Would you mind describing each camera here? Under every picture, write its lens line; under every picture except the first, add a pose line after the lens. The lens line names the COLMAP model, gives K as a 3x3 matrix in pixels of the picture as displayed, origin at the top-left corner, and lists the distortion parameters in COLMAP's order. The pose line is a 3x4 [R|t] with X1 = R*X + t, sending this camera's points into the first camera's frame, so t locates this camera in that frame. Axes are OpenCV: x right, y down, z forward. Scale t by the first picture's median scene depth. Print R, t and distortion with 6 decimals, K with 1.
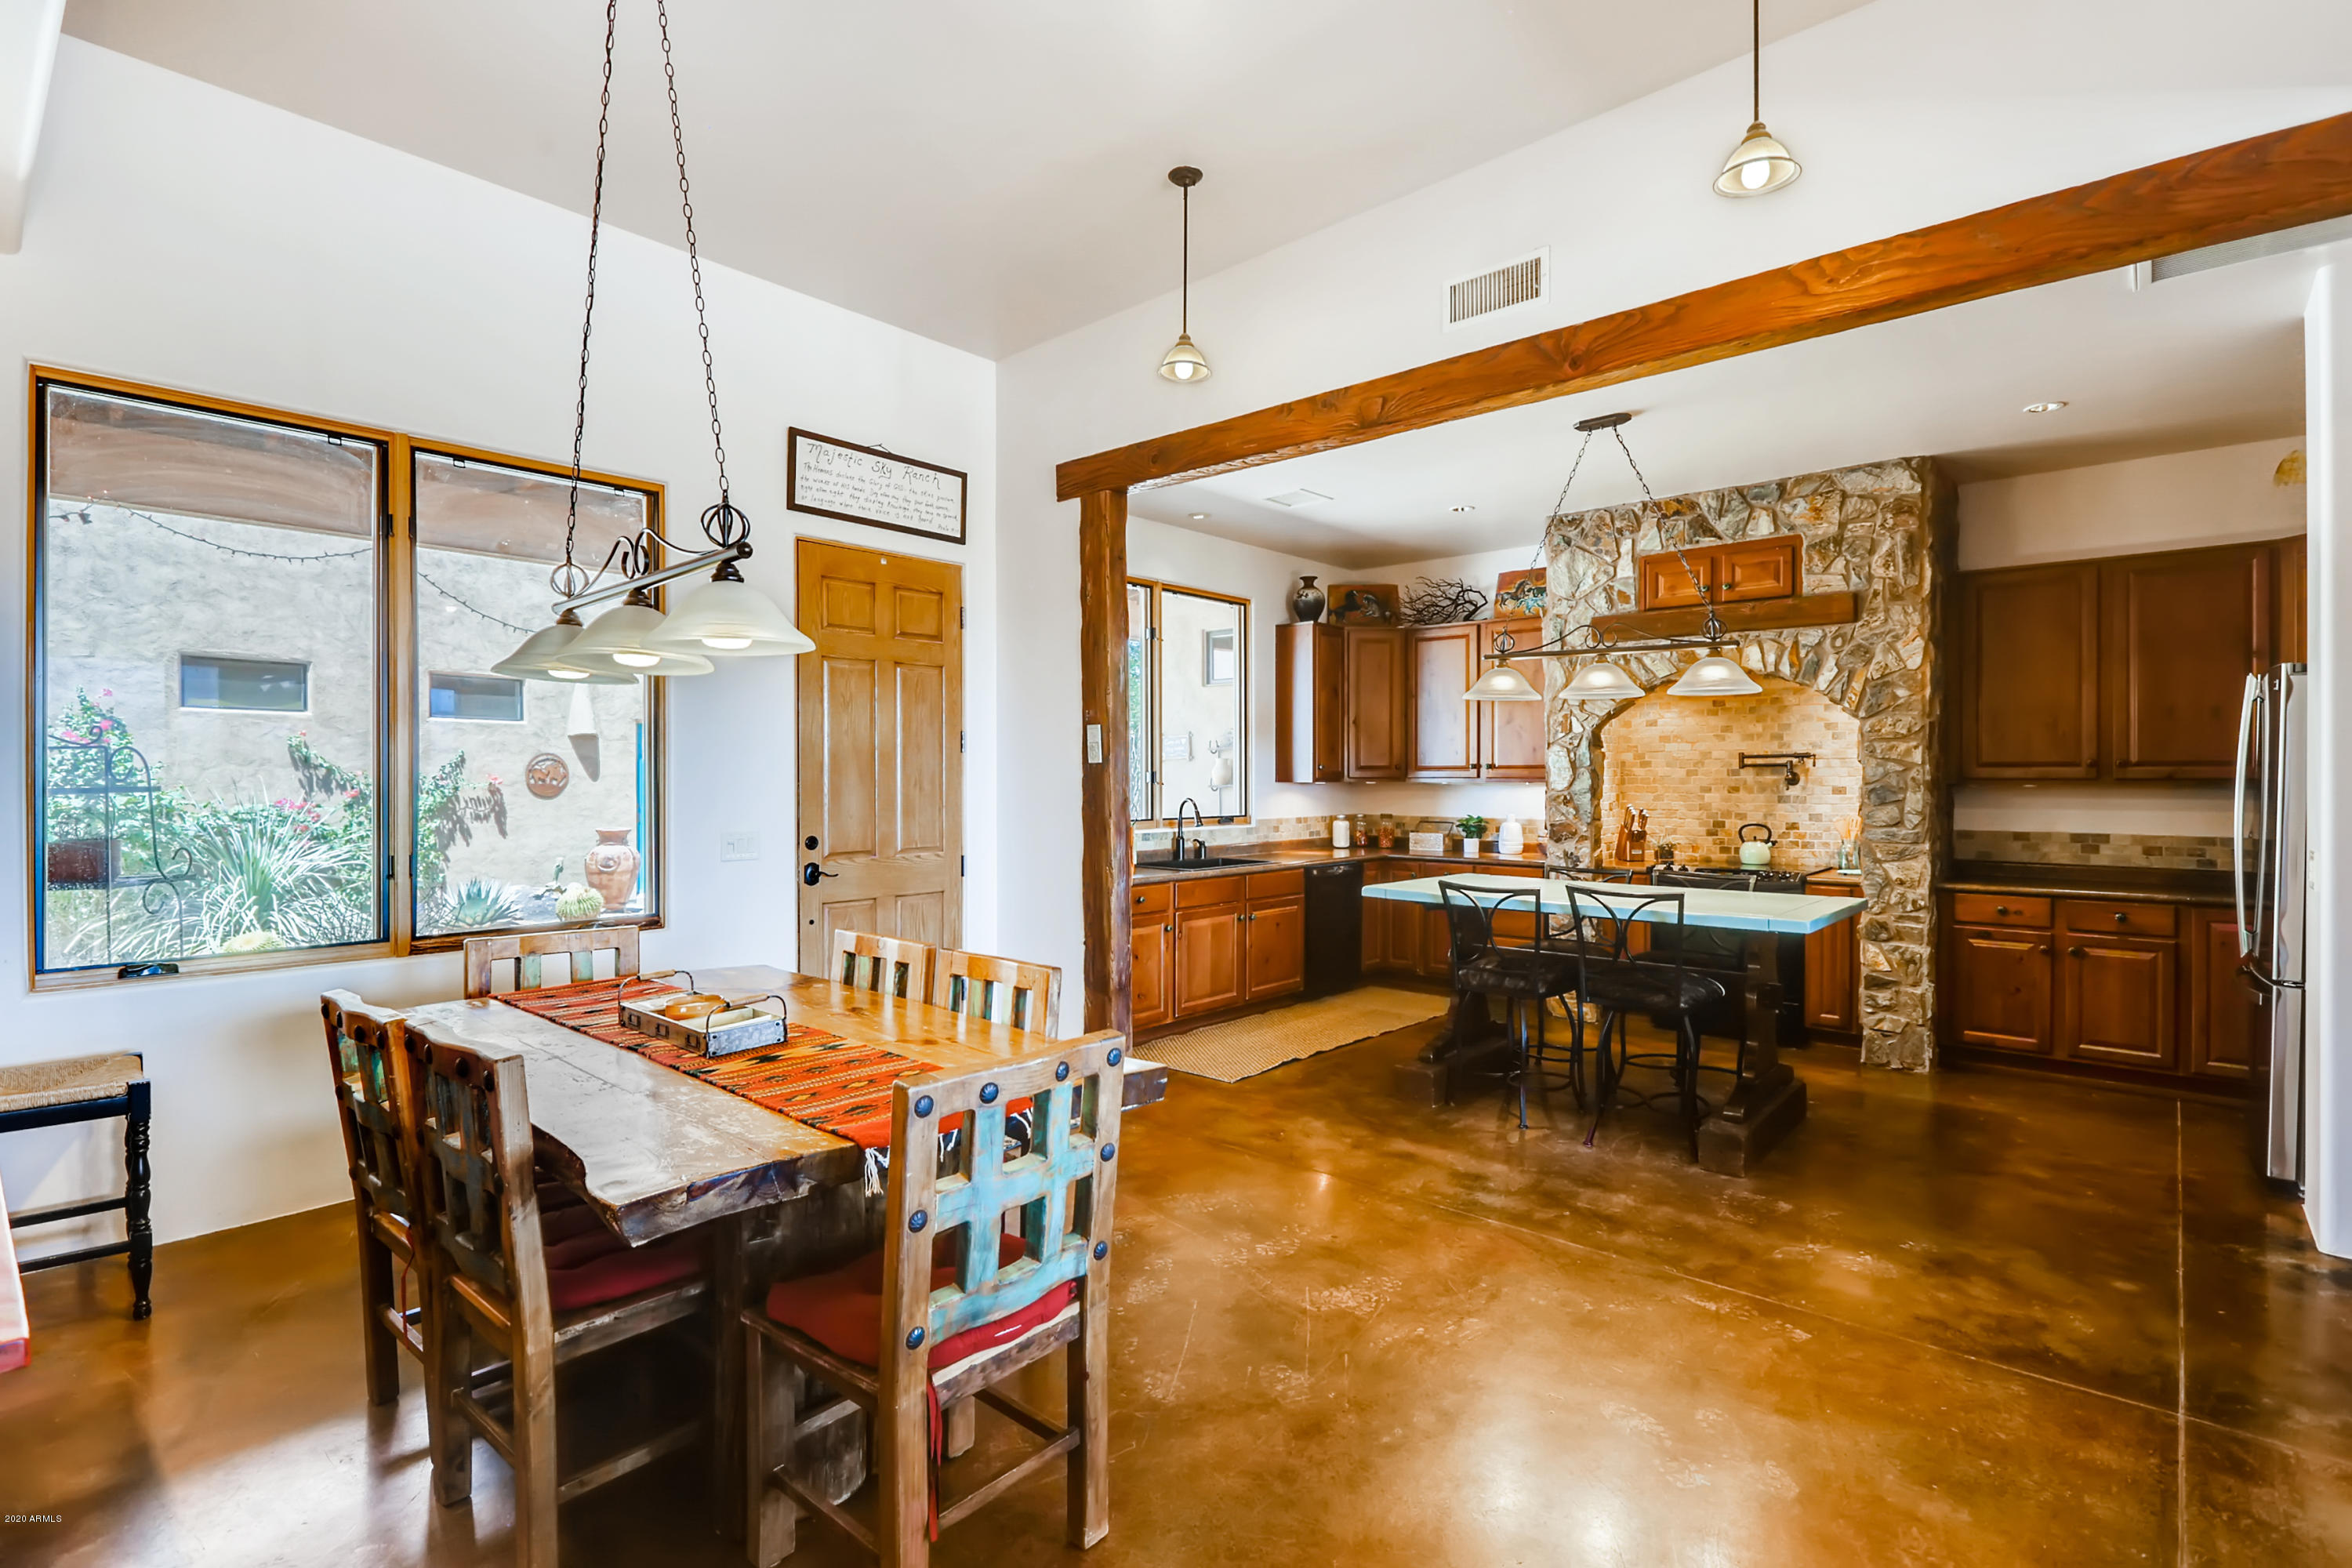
lens RADIAL K [[1131.5, 0, 1177.6], [0, 1131.5, 779.0], [0, 0, 1]] dist [0.014227, -0.000773]
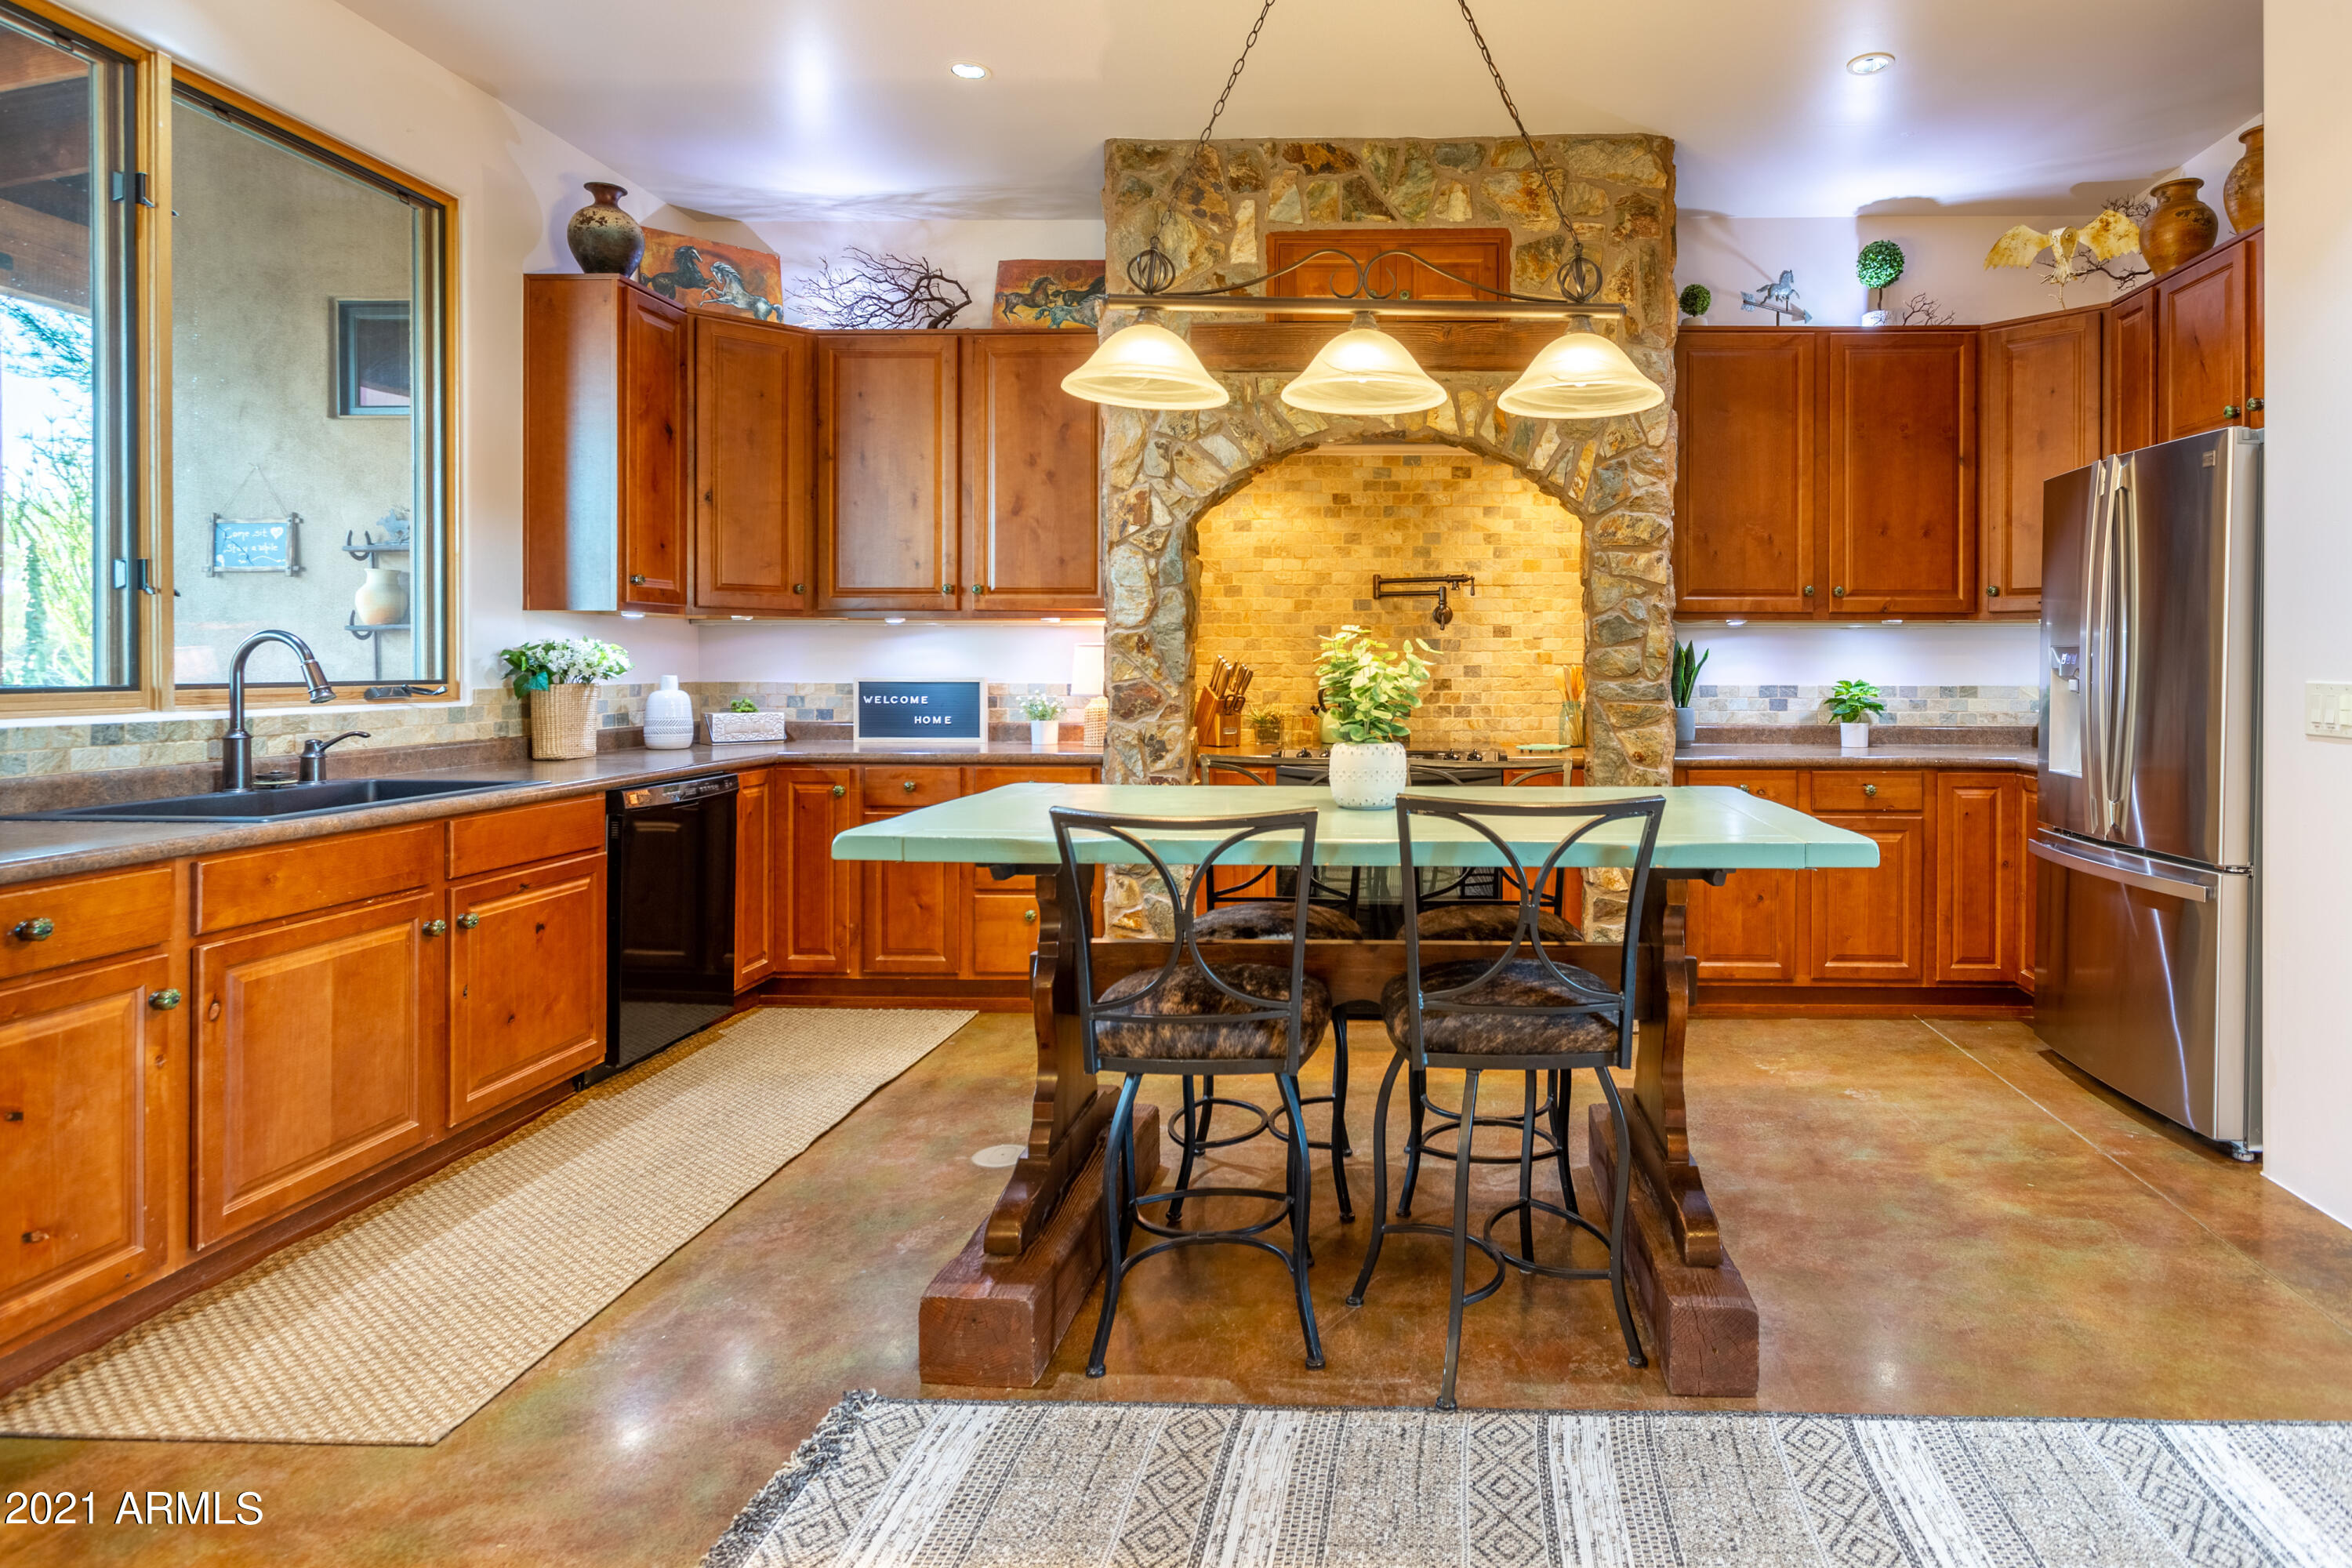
lens RADIAL K [[1294.0, 0, 1392.5], [0, 1294.0, 661.4], [0, 0, 1]] dist [-0.002399, 0.002657]
pose [[0.766843, 0.001413, 0.641834, 0.023379], [-0.000673, 0.999999, -0.001397, 0.030151], [-0.641835, 0.000639, 0.766843, 0.445772]]
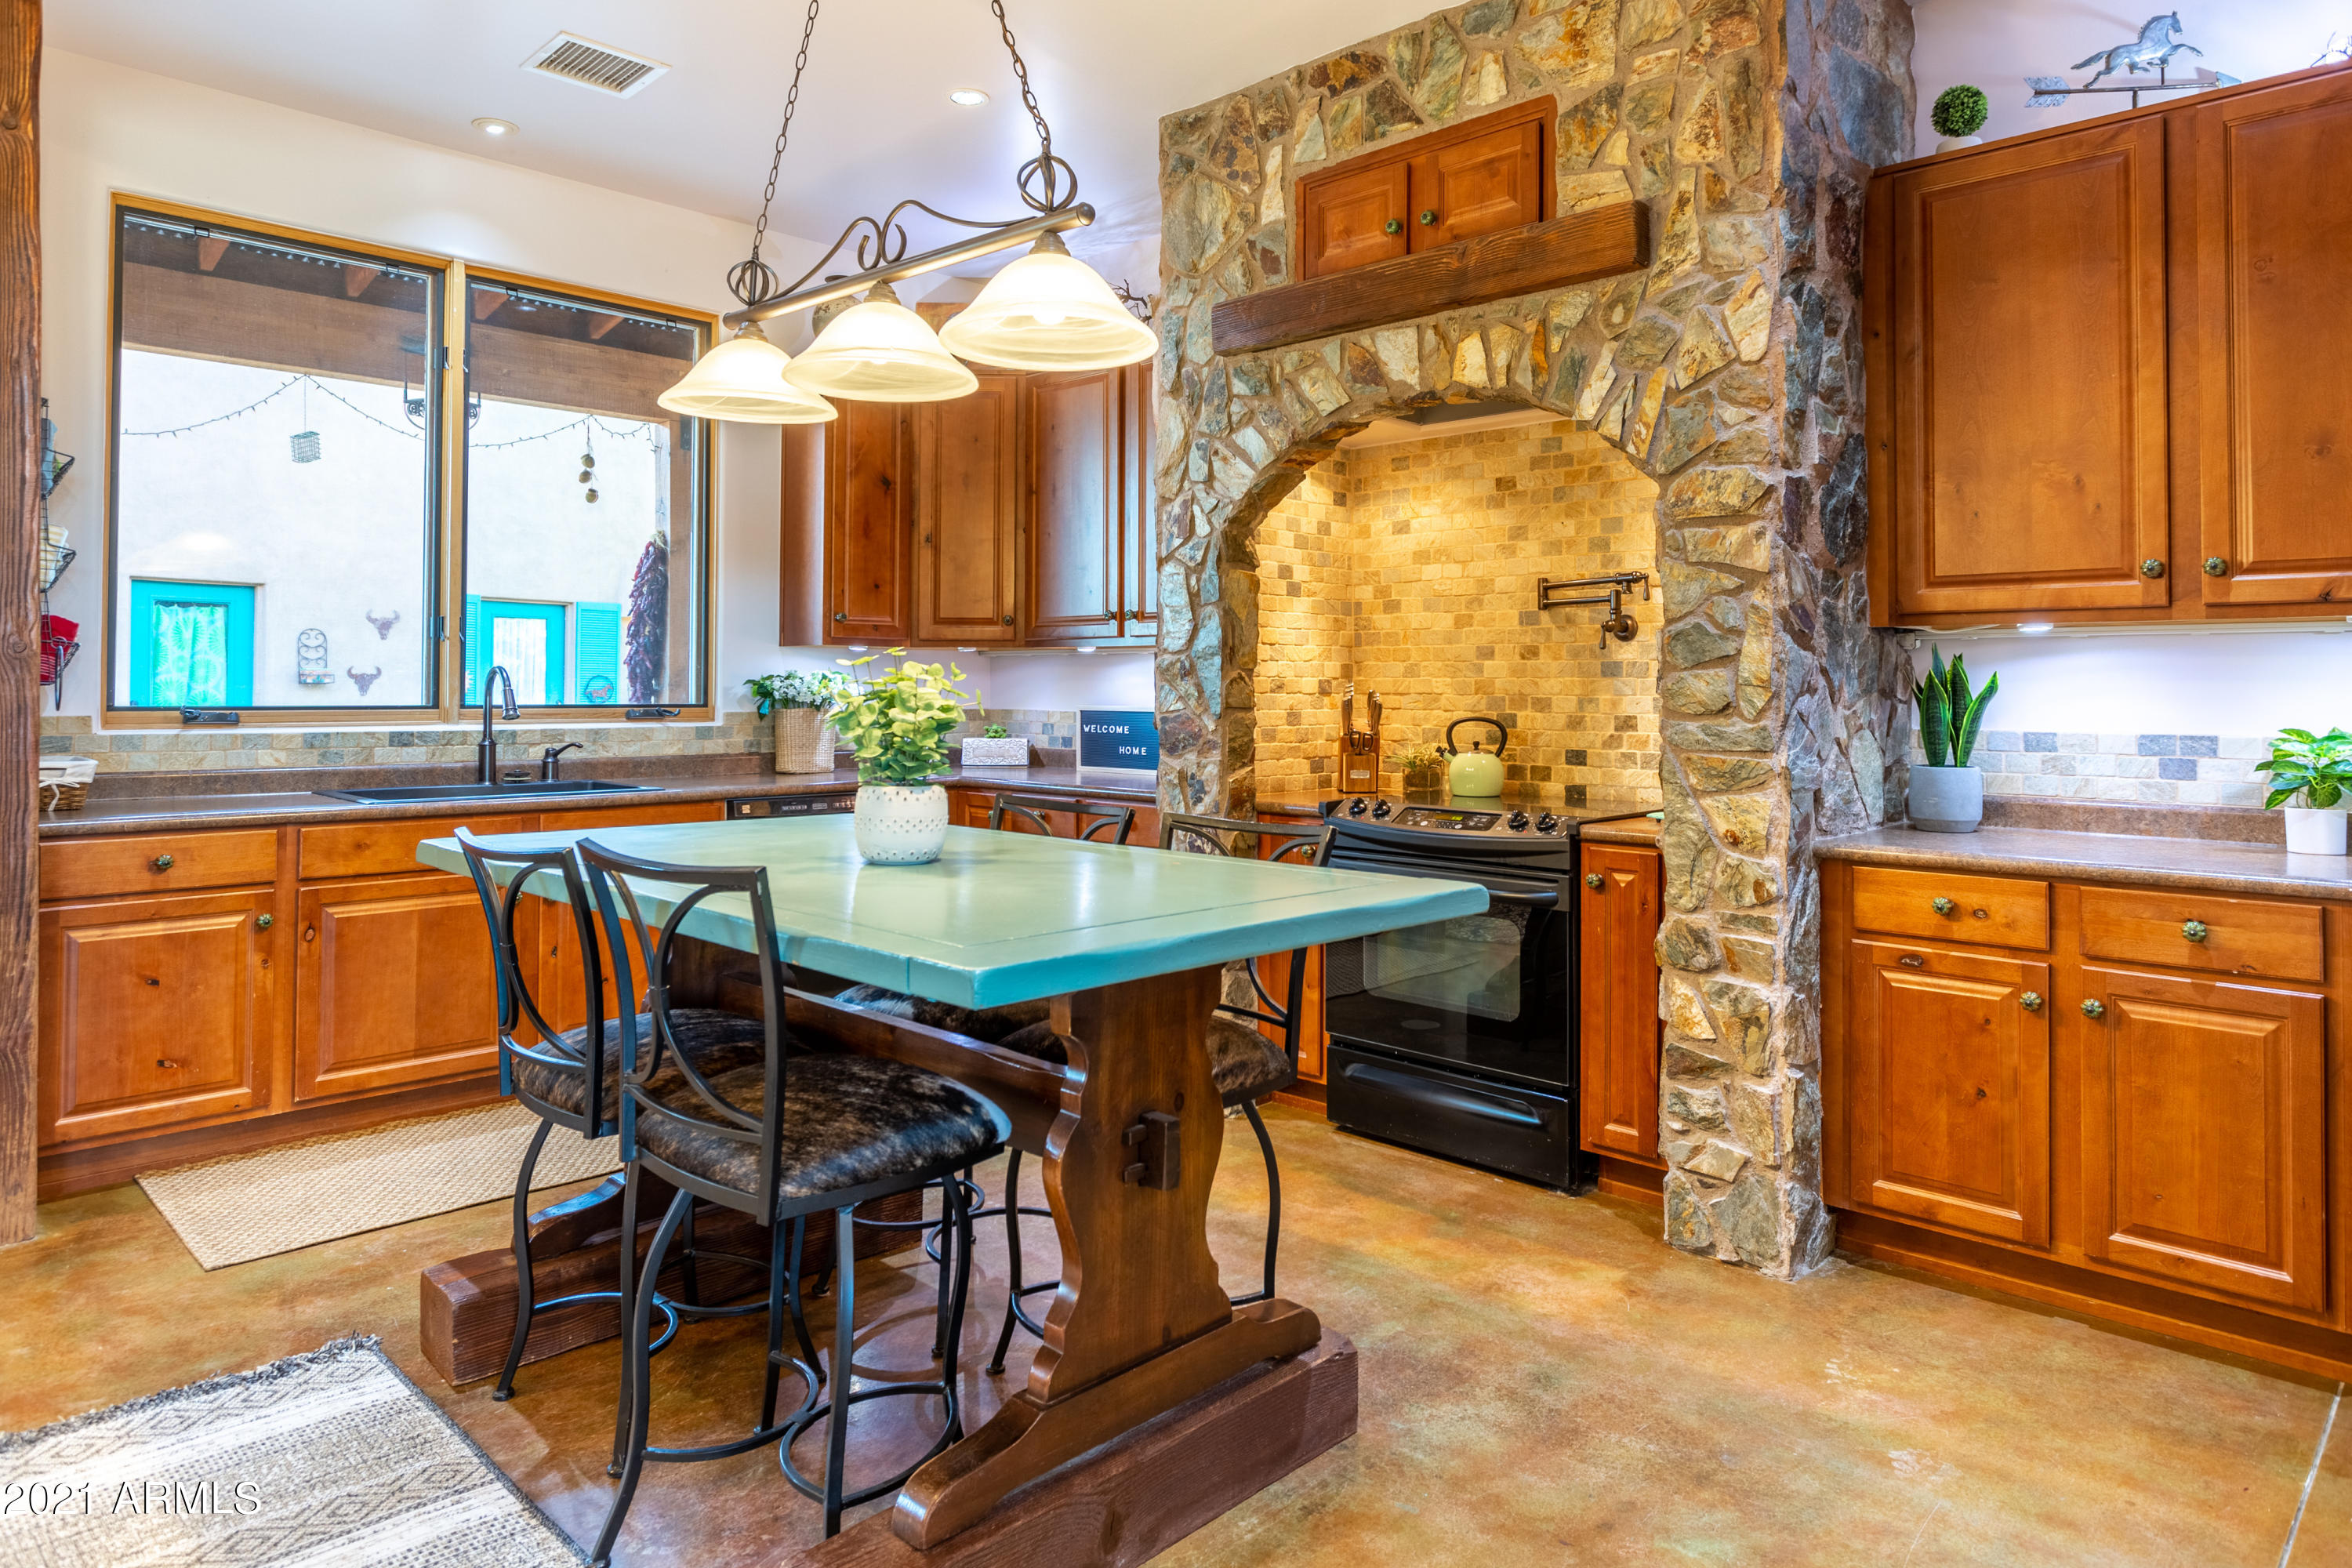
lens RADIAL K [[1439.1, 0, 1197.9], [0, 1439.1, 657.3], [0, 0, 1]] dist [-0.006241, 0.005549]
pose [[0.998568, 0.002972, -0.053421, 0.405406], [-0.004255, 0.999705, -0.023916, 0.029813], [0.053334, 0.024109, 0.998286, 0.379104]]
